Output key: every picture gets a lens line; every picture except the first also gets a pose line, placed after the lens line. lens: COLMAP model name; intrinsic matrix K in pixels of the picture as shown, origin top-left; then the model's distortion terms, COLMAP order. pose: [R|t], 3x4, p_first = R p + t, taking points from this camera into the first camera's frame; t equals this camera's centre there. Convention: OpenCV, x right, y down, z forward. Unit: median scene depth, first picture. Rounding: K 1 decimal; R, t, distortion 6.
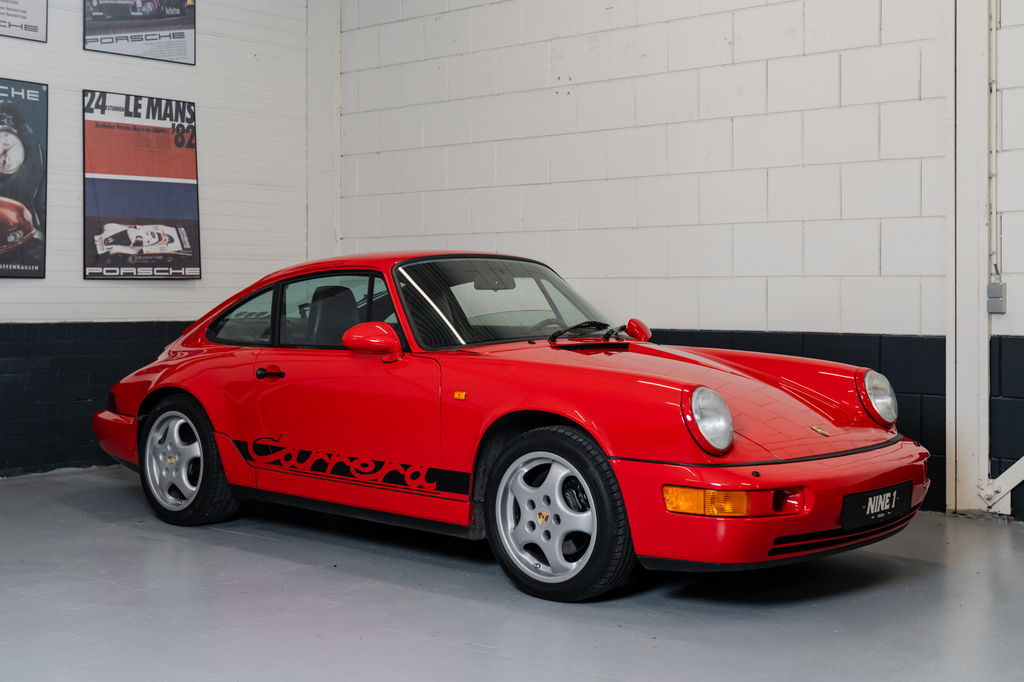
lens RADIAL K [[1285.4, 0, 461.3], [0, 1285.4, 311.0], [0, 0, 1]] dist [0.002898, 0.000000]
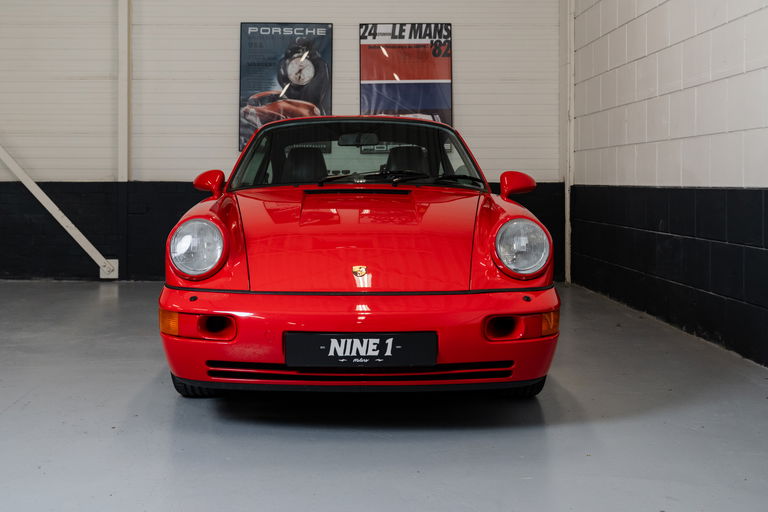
lens RADIAL K [[891.0, 0, 367.0], [0, 891.0, 193.4], [0, 0, 1]] dist [0.028989, 0.000000]
pose [[0.700387, 0.009577, -0.713699, 0.522520], [-0.009400, 0.999947, 0.004193, 0.020263], [0.713701, 0.003772, 0.700440, 0.347813]]
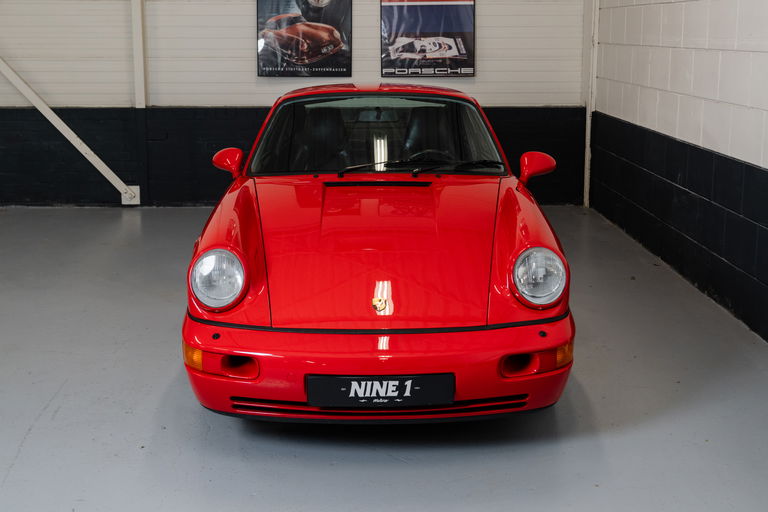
lens RADIAL K [[891.0, 0, 405.3], [0, 891.0, 184.6], [0, 0, 1]] dist [0.028989, 0.000000]
pose [[0.713228, 0.117363, -0.691037, 0.517710], [-0.011079, 0.987647, 0.156303, -0.074125], [0.700844, -0.103824, 0.705718, 0.353217]]
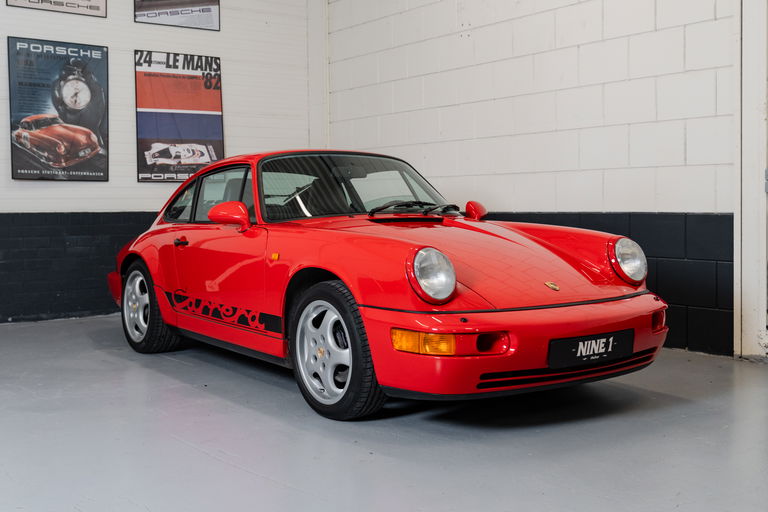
lens RADIAL K [[856.2, 0, 373.5], [0, 856.2, 239.5], [0, 0, 1]] dist [0.001699, 0.000000]
pose [[0.981328, -0.001672, -0.192333, 0.180663], [0.007282, 0.999568, 0.028466, 0.017296], [0.192203, -0.029335, 0.980917, 0.124346]]
